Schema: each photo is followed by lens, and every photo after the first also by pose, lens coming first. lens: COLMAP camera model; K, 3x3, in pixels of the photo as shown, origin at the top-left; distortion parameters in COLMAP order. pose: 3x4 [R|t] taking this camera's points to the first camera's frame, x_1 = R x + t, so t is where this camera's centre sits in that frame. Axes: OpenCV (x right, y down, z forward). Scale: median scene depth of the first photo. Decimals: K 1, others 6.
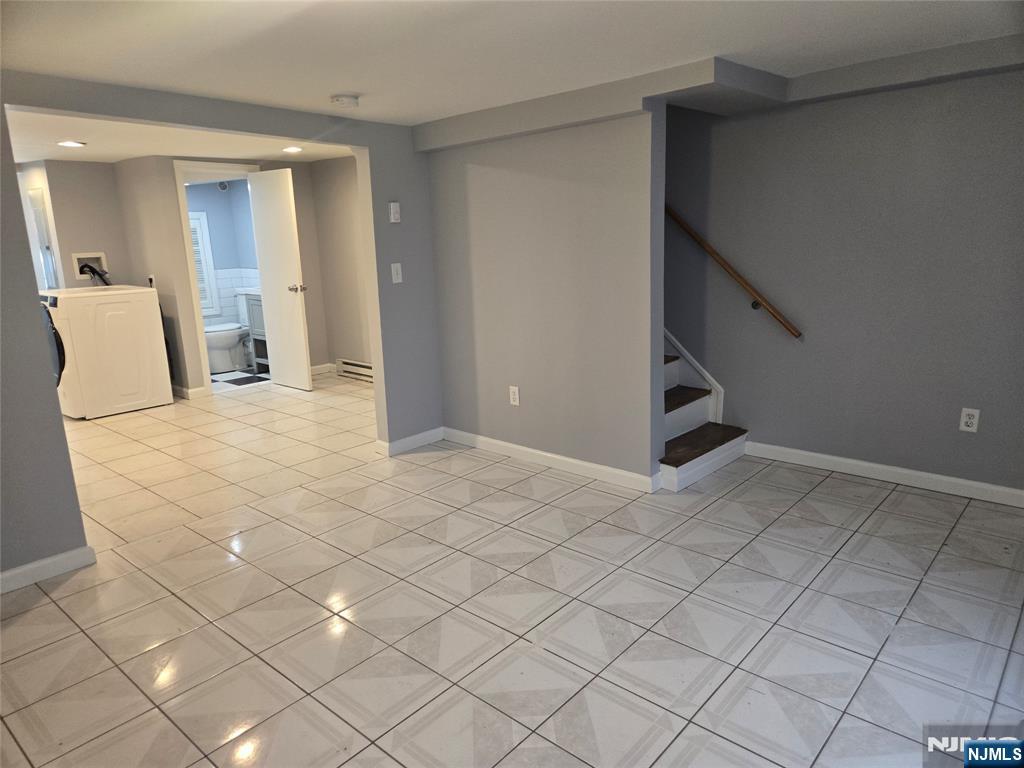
lens RADIAL K [[683.9, 0, 510.0], [0, 683.9, 386.9], [0, 0, 1]] dist [0.064925, -0.050044]
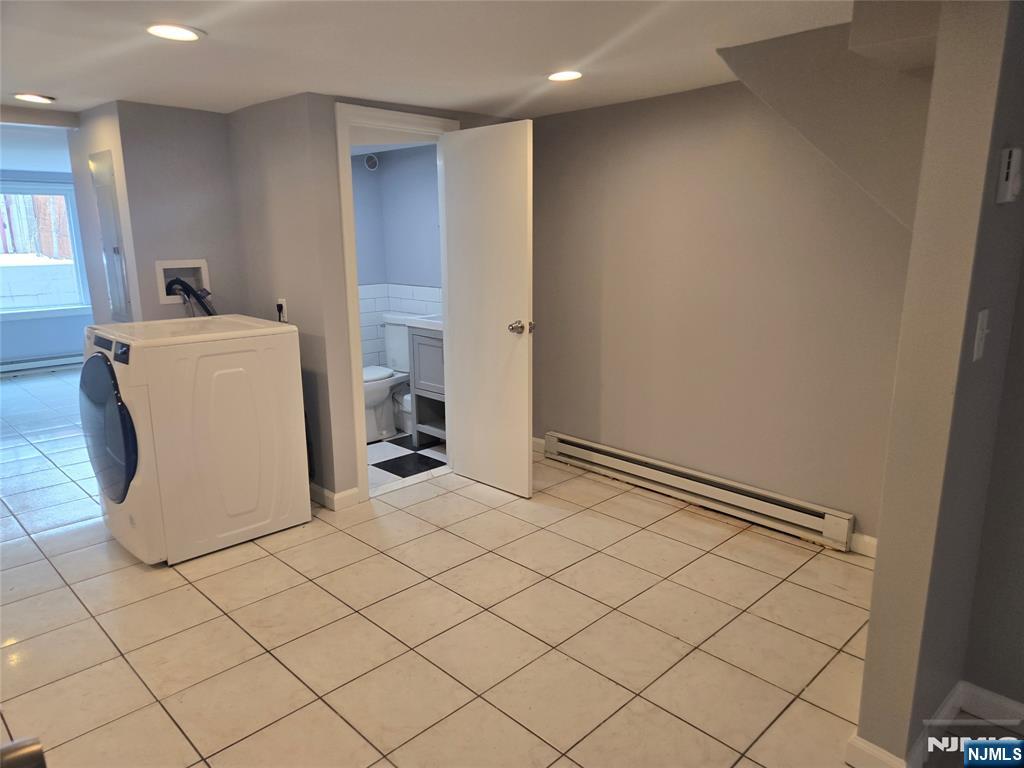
lens RADIAL K [[683.9, 0, 517.5], [0, 683.9, 373.4], [0, 0, 1]] dist [0.064925, -0.050044]
pose [[0.997997, 0.031125, -0.055069, -0.278535], [-0.032439, 0.999206, -0.023122, -0.089810], [0.054306, 0.024862, 0.998215, 0.418991]]
